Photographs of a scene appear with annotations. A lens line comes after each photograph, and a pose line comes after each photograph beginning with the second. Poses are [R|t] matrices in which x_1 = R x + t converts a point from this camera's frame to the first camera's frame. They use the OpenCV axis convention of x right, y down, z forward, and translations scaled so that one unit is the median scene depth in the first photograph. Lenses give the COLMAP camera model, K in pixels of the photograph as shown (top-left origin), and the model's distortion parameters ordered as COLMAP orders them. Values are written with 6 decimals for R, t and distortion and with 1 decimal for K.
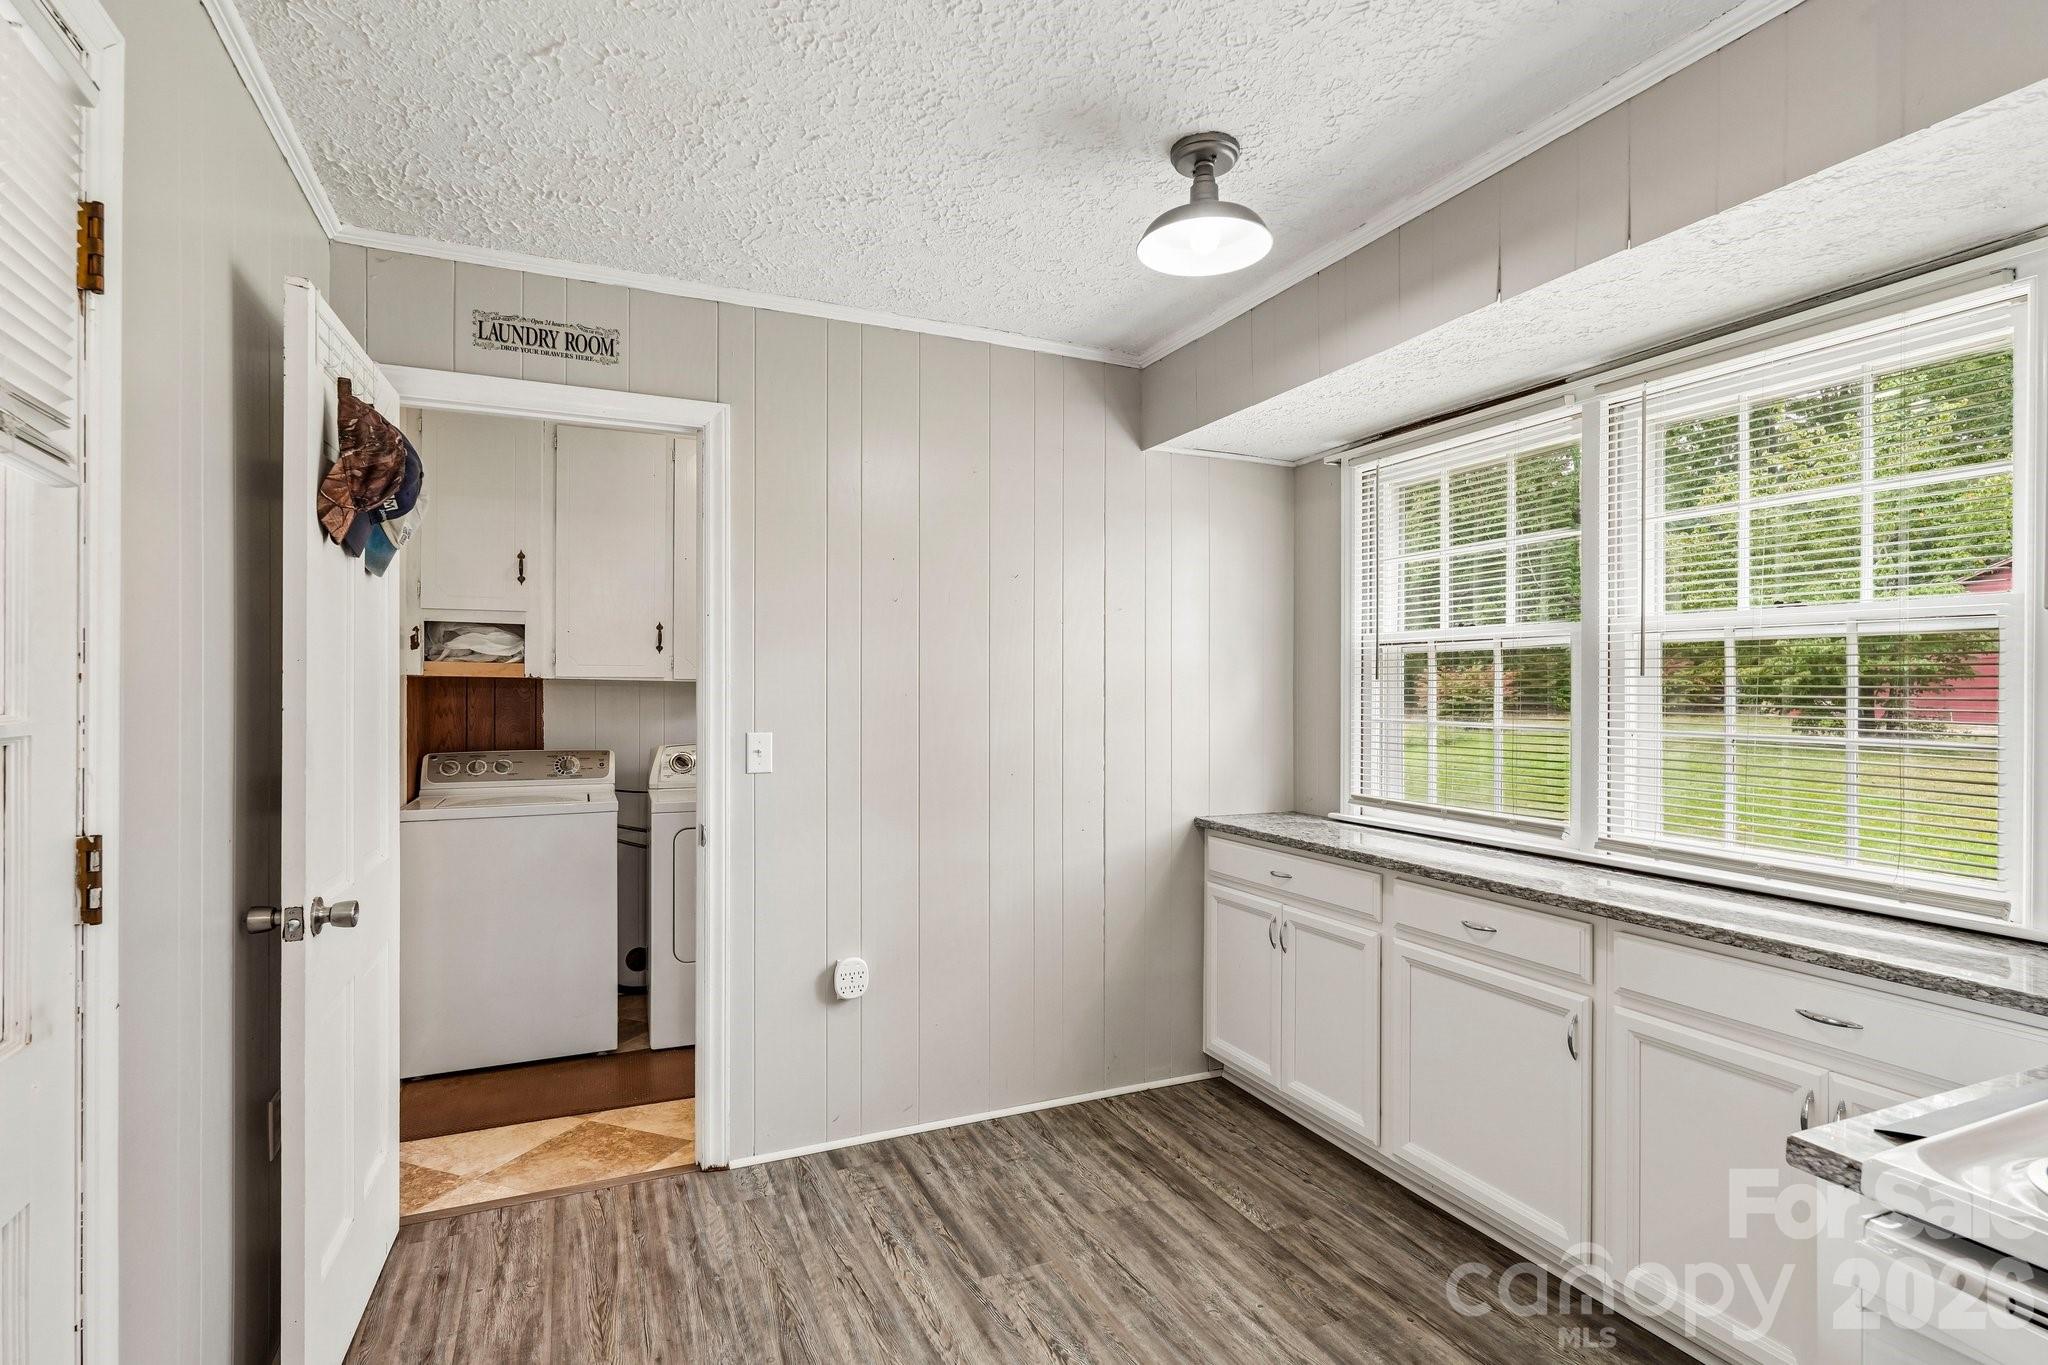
lens RADIAL K [[1005.2, 0, 1013.1], [0, 1005.2, 680.7], [0, 0, 1]] dist [0.003285, 0.000647]
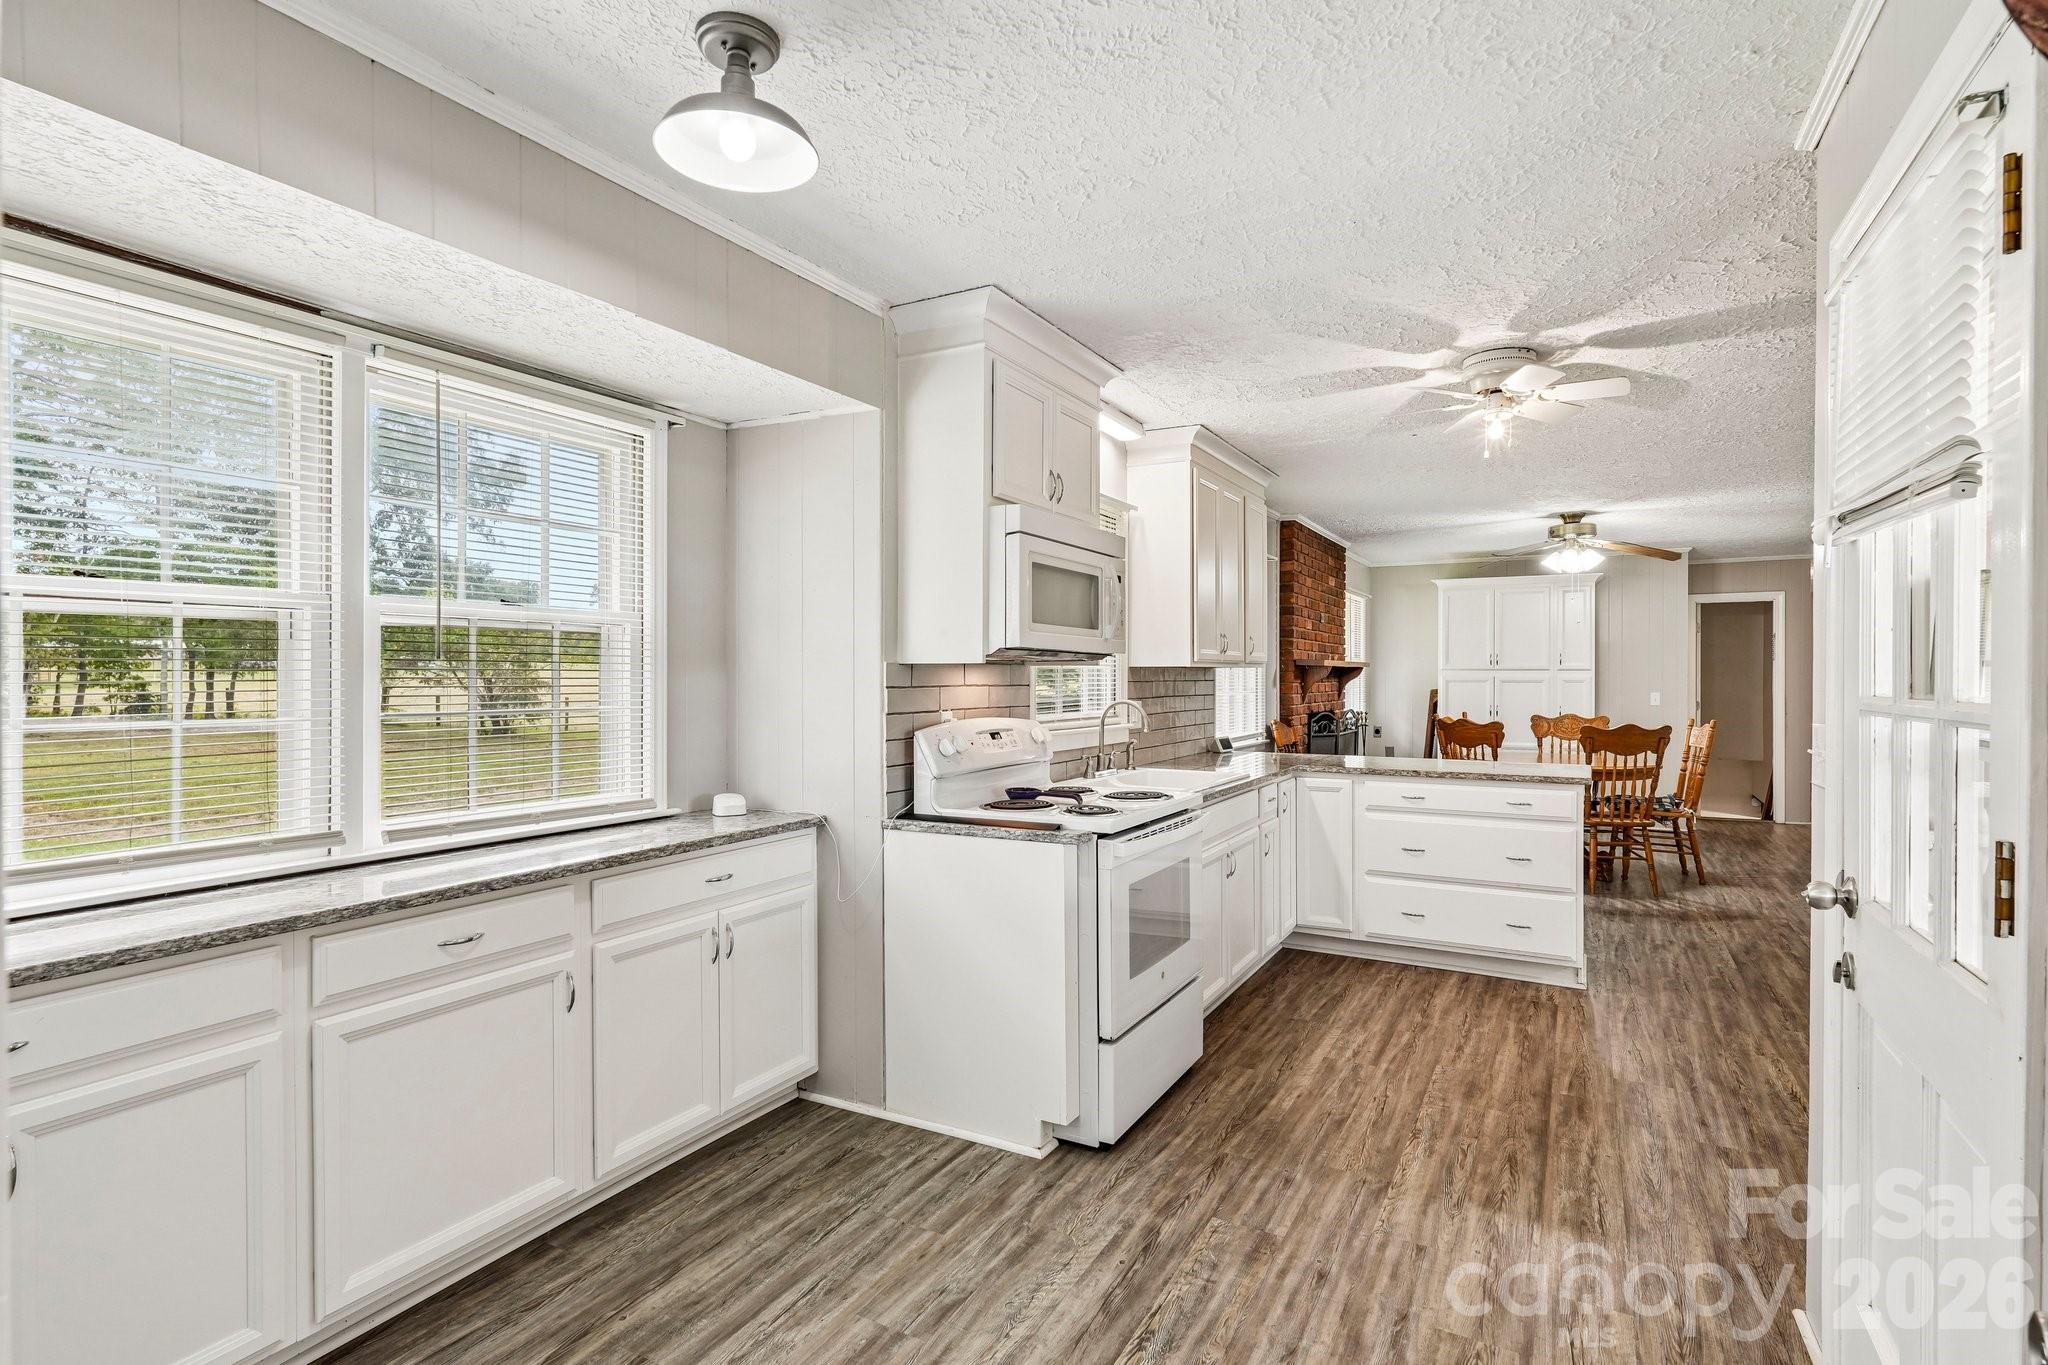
lens RADIAL K [[1005.2, 0, 1026.8], [0, 1005.2, 681.8], [0, 0, 1]] dist [0.003285, 0.000647]
pose [[-0.605667, -0.011665, 0.795632, -2.378128], [-0.006596, 0.999932, 0.009639, 0.017622], [-0.795691, 0.000590, -0.605703, 4.959713]]
